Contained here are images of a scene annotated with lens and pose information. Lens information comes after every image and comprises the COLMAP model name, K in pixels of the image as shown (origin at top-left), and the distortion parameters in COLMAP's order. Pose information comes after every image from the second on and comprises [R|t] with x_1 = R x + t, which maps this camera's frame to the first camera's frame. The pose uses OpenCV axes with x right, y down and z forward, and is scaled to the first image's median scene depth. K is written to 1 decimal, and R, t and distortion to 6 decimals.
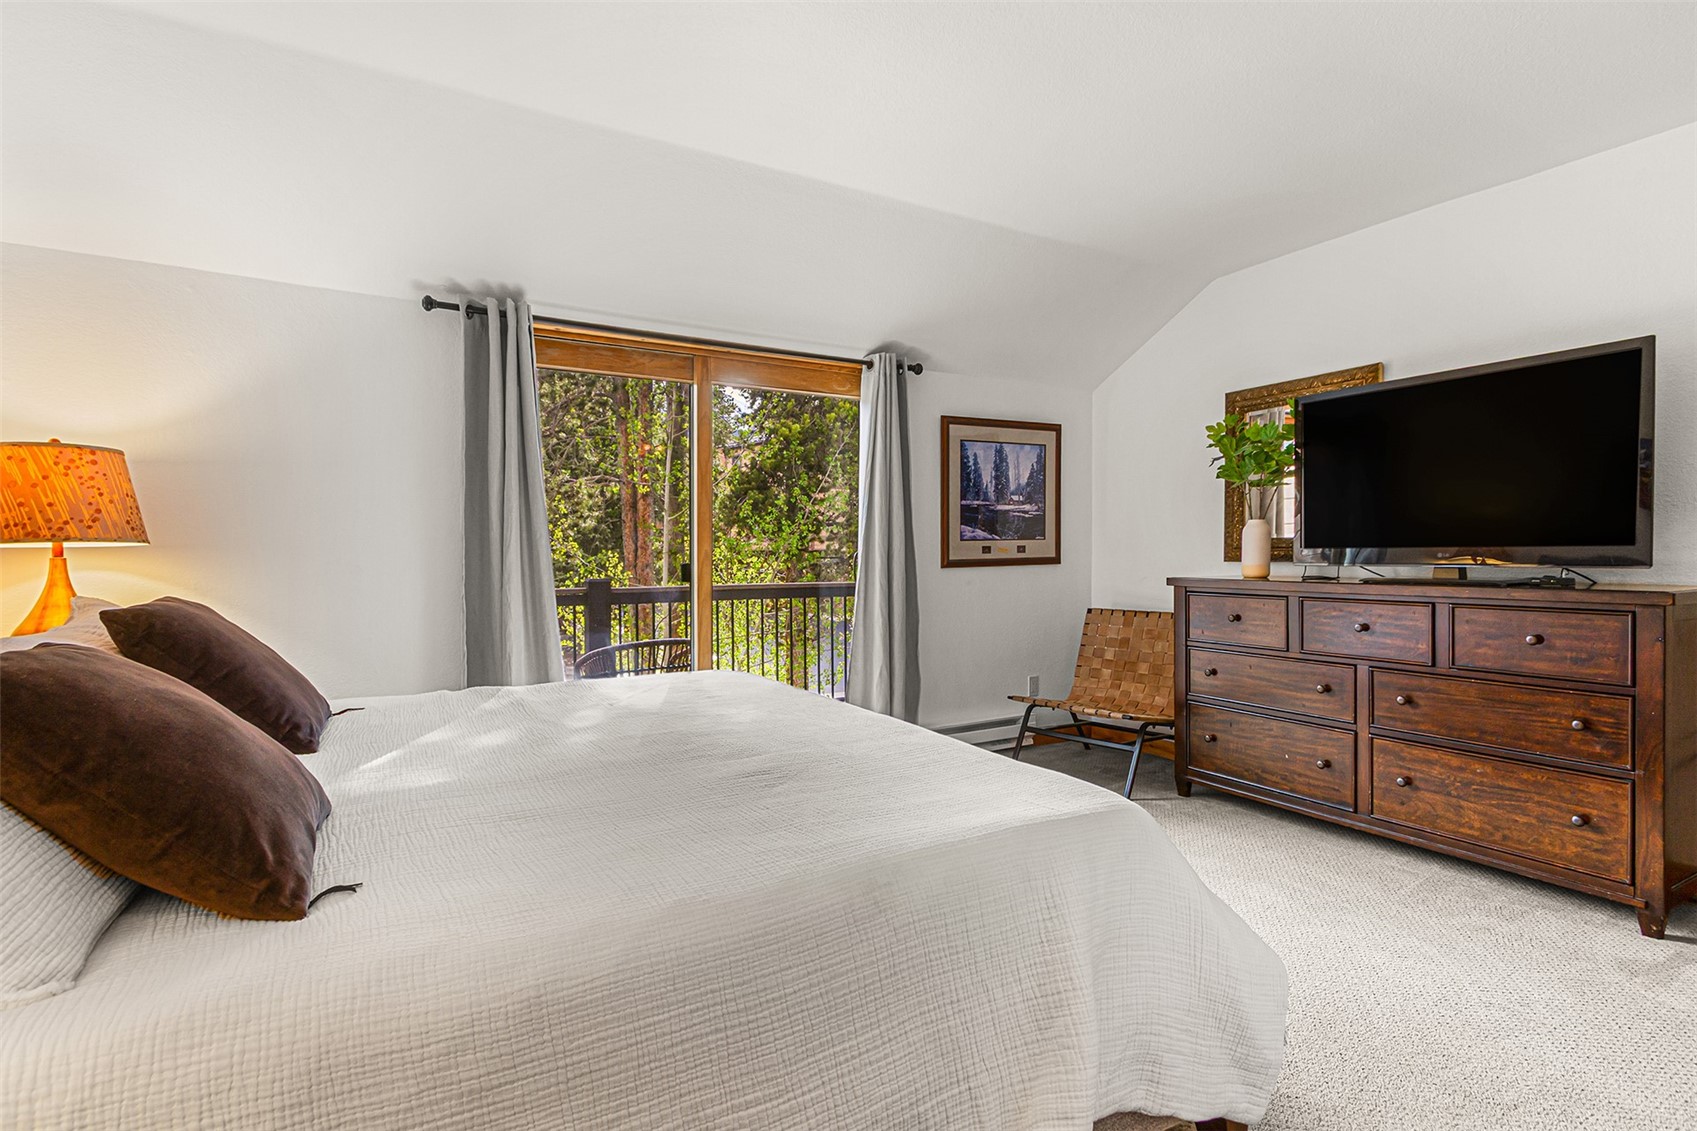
lens RADIAL K [[811.6, 0, 848.5], [0, 811.6, 565.5], [0, 0, 1]] dist [0.002485, -0.000069]
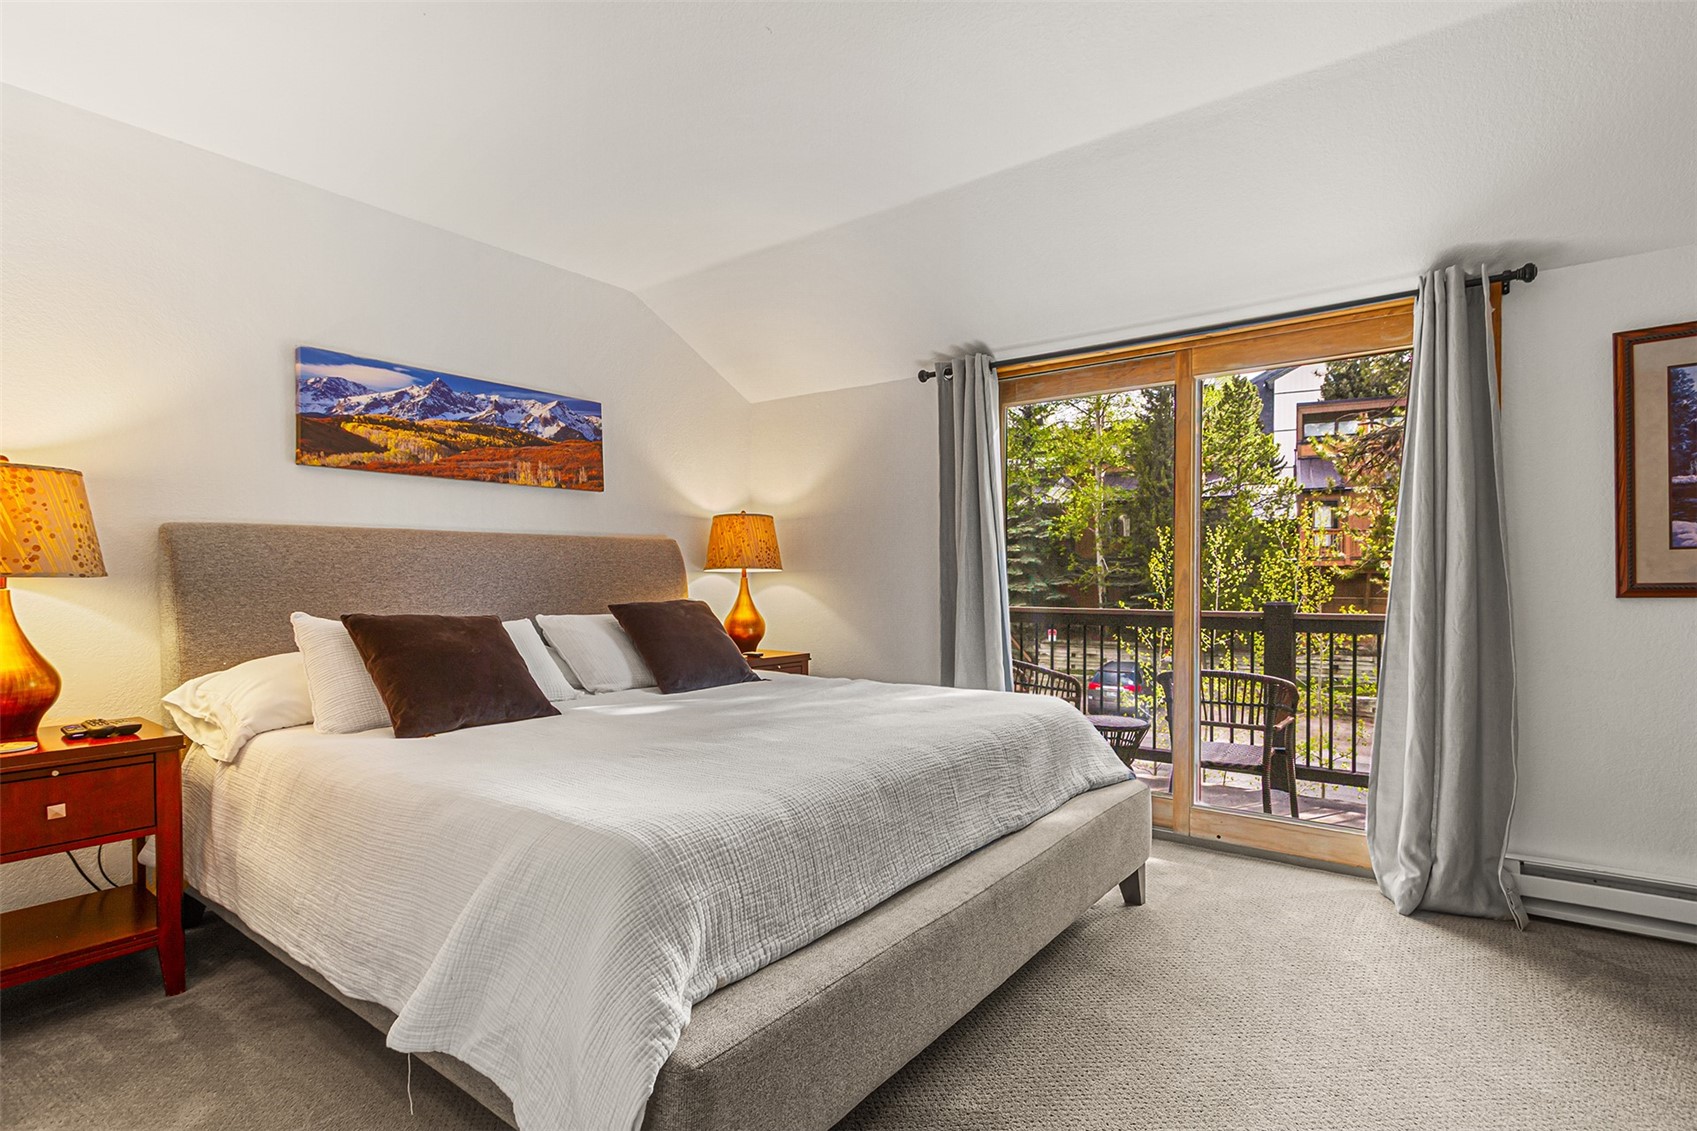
lens RADIAL K [[798.6, 0, 849.8], [0, 798.6, 578.5], [0, 0, 1]] dist [0.003564, -0.001487]
pose [[0.429630, 0.001678, -0.903004, 0.424940], [-0.010214, 0.999943, -0.003002, -0.003221], [0.902947, 0.010513, 0.429623, 0.283701]]
